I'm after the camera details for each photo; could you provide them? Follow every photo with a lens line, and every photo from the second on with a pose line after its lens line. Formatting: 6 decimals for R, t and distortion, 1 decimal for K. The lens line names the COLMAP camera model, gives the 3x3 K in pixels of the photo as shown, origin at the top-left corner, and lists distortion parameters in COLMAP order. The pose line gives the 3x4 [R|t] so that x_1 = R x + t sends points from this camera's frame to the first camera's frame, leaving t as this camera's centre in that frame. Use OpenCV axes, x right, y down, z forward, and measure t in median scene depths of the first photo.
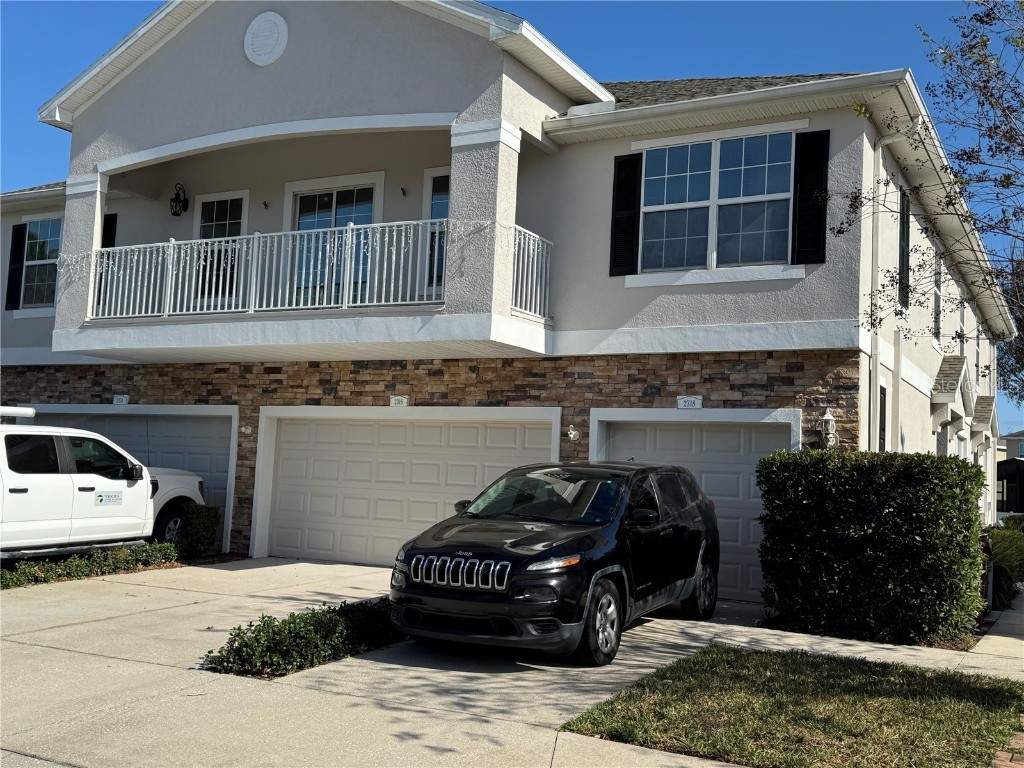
lens RADIAL K [[1019.2, 0, 512.0], [0, 1019.2, 384.0], [0, 0, 1]] dist [0.181787, -0.375046]
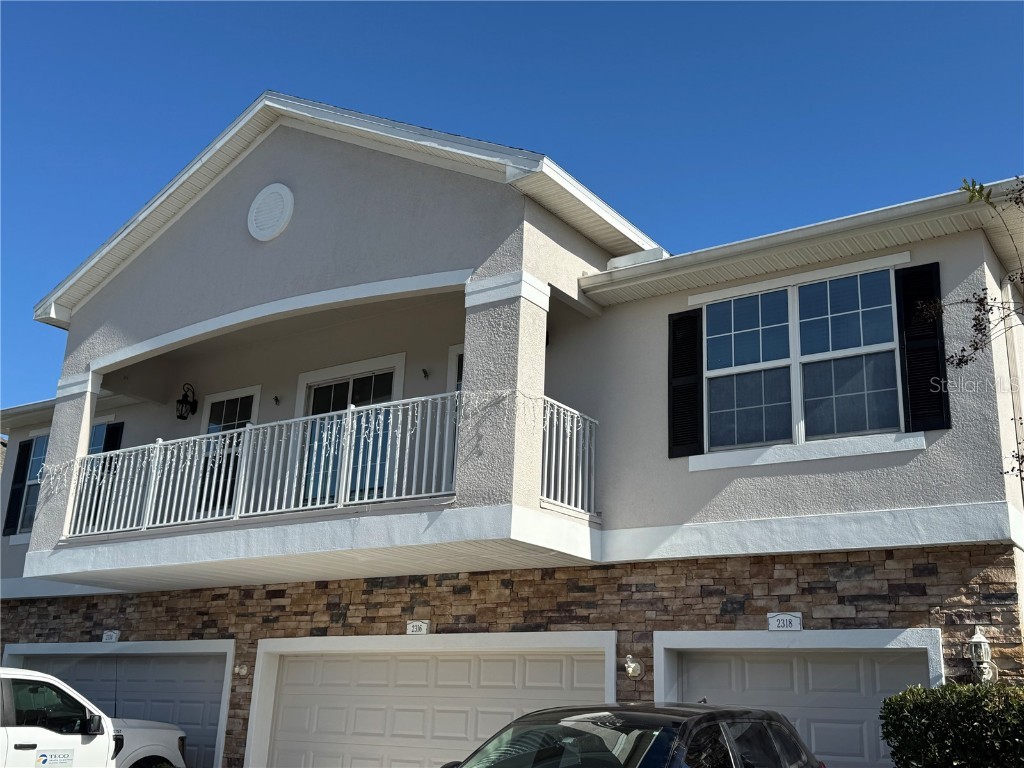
lens RADIAL K [[1058.3, 0, 507.8], [0, 1058.3, 390.1], [0, 0, 1]] dist [0.198103, -0.434335]
pose [[0.994147, -0.036697, -0.101611, 0.057029], [0.013841, 0.976055, -0.217085, 0.019901], [0.107144, 0.214408, 0.970850, 0.178217]]
